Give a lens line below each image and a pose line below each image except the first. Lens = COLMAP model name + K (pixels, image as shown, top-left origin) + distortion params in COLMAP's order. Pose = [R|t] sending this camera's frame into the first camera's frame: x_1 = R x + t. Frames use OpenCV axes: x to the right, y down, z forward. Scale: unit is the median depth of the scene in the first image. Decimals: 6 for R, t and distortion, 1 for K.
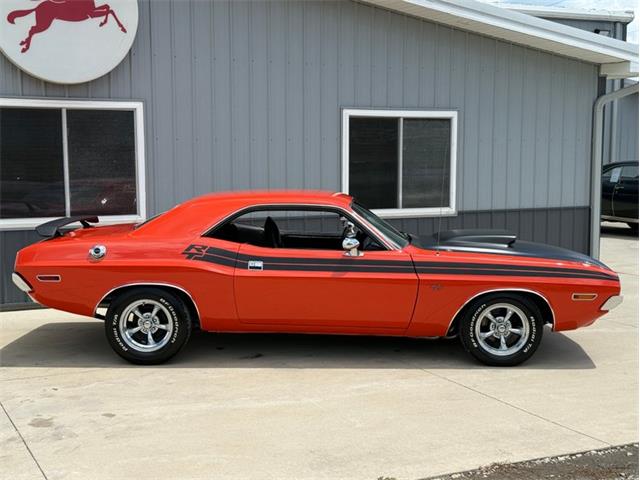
lens RADIAL K [[941.8, 0, 320.7], [0, 941.8, 240.1], [0, 0, 1]] dist [0.214144, -0.439383]
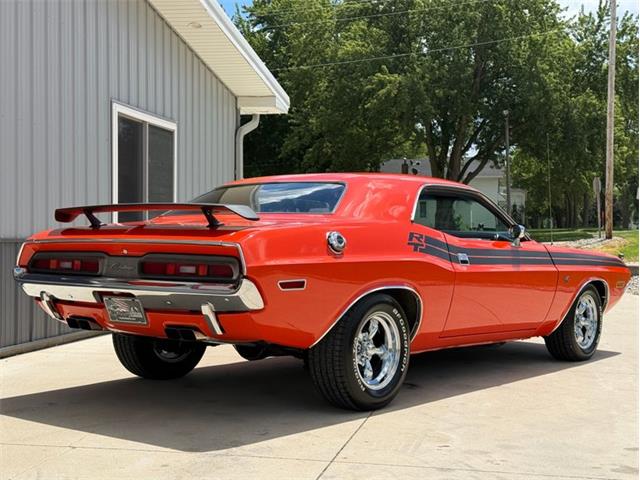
lens RADIAL K [[932.0, 0, 320.9], [0, 932.0, 240.3], [0, 0, 1]] dist [0.175233, -0.055961]
pose [[0.614436, 0.000643, 0.788967, -0.740259], [0.071345, 0.995857, -0.056374, 0.046288], [-0.785735, 0.090927, 0.611844, 0.616681]]
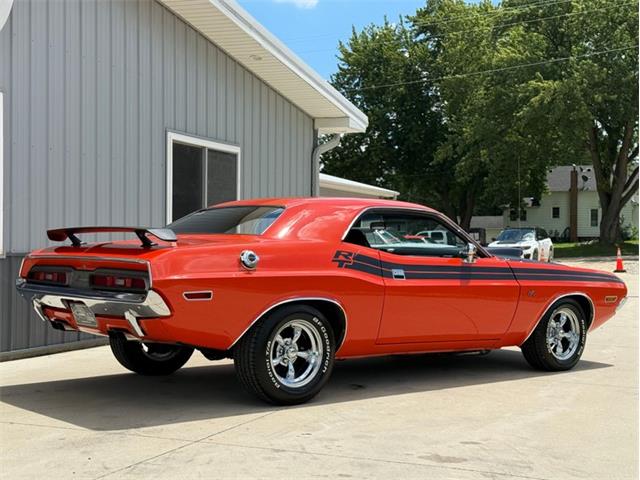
lens RADIAL K [[941.8, 0, 320.7], [0, 941.8, 240.1], [0, 0, 1]] dist [0.214144, -0.439383]
pose [[0.753634, 0.009628, 0.657224, -0.686223], [0.055321, 0.995416, -0.078019, 0.058941], [-0.654962, 0.095156, 0.749647, 0.392656]]
